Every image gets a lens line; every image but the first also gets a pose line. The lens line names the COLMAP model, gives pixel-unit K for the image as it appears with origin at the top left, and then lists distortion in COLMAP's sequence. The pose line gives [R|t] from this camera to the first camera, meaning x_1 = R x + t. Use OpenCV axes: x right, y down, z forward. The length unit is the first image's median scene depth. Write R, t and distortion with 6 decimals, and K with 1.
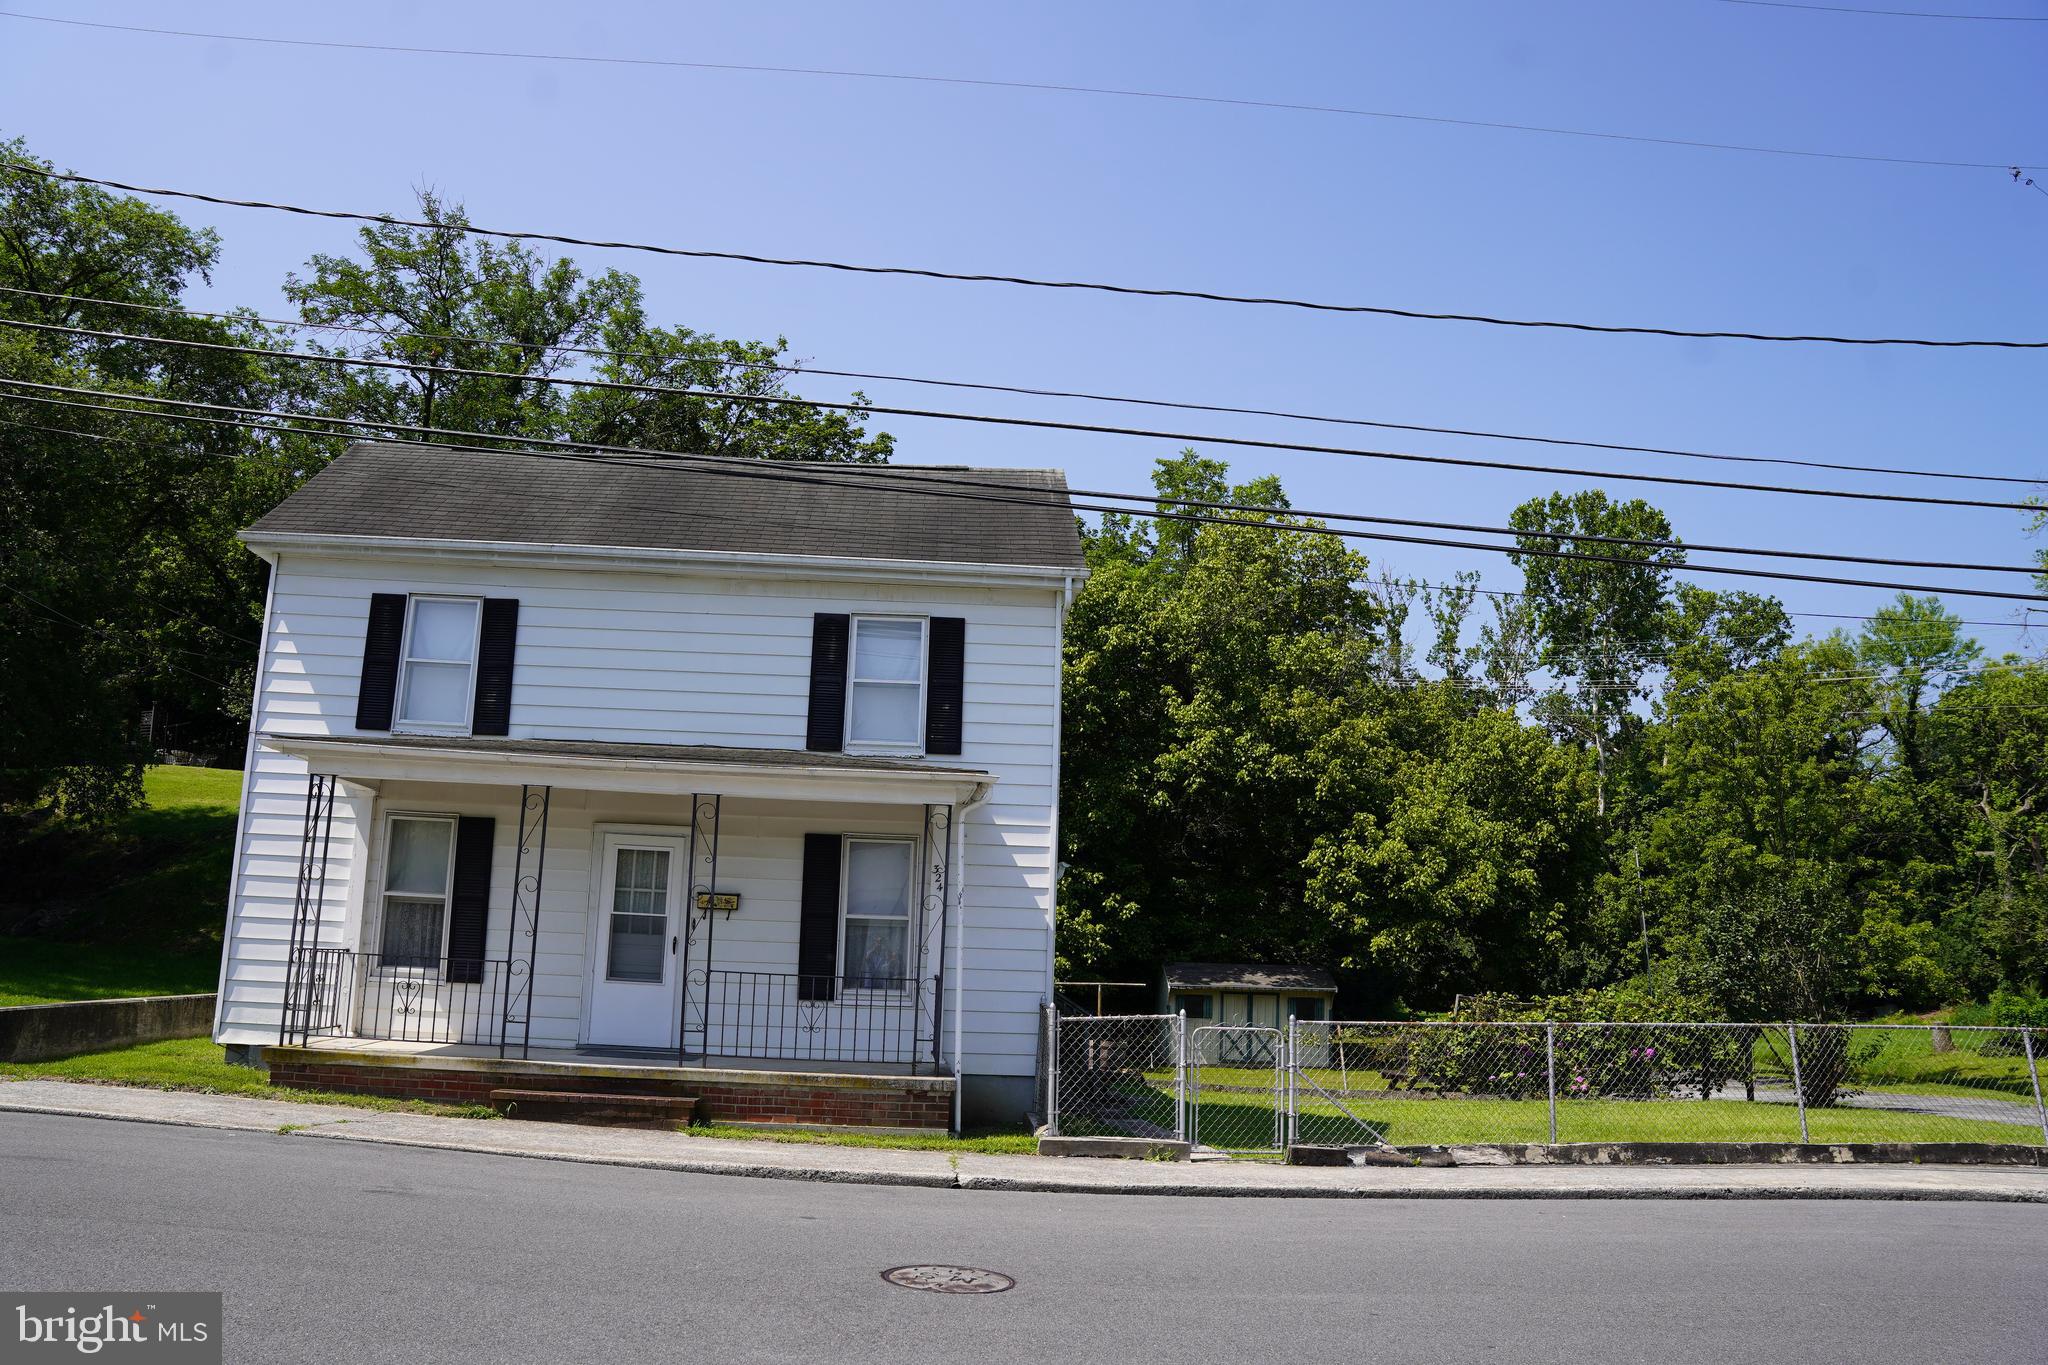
lens RADIAL K [[1415.1, 0, 1023.8], [0, 1415.1, 686.4], [0, 0, 1]] dist [-0.181515, 0.136136]
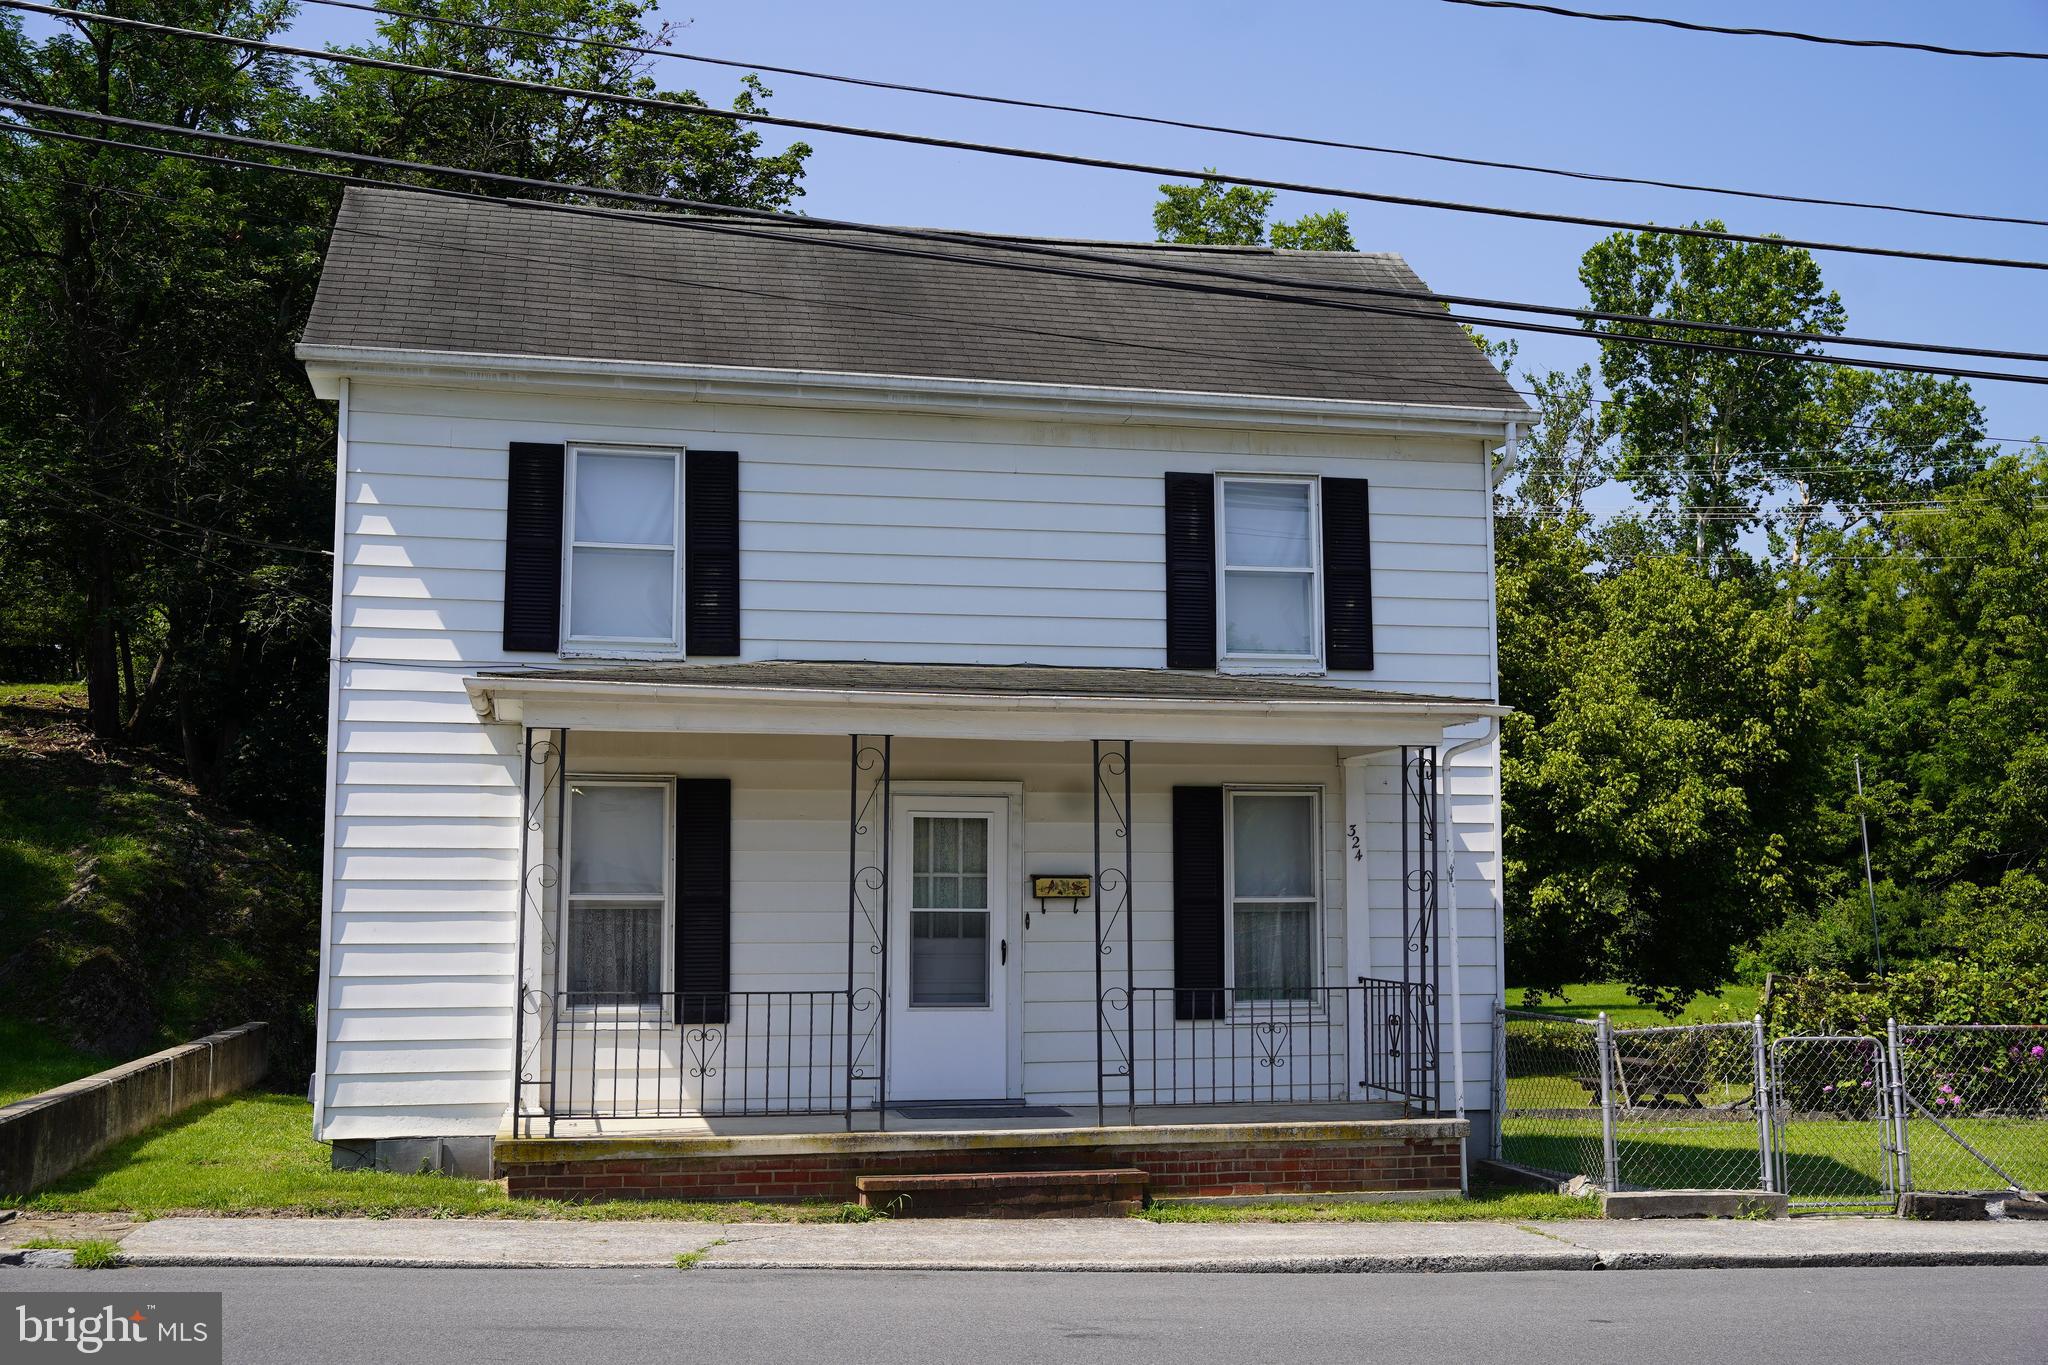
lens RADIAL K [[2150.5, 0, 1034.6], [0, 2150.5, 674.1], [0, 0, 1]] dist [-0.077940, 0.337203]
pose [[0.989541, -0.014881, 0.143484, -0.374603], [0.003262, 0.996719, 0.080876, -0.039319], [-0.144216, -0.079562, 0.986342, -0.054512]]
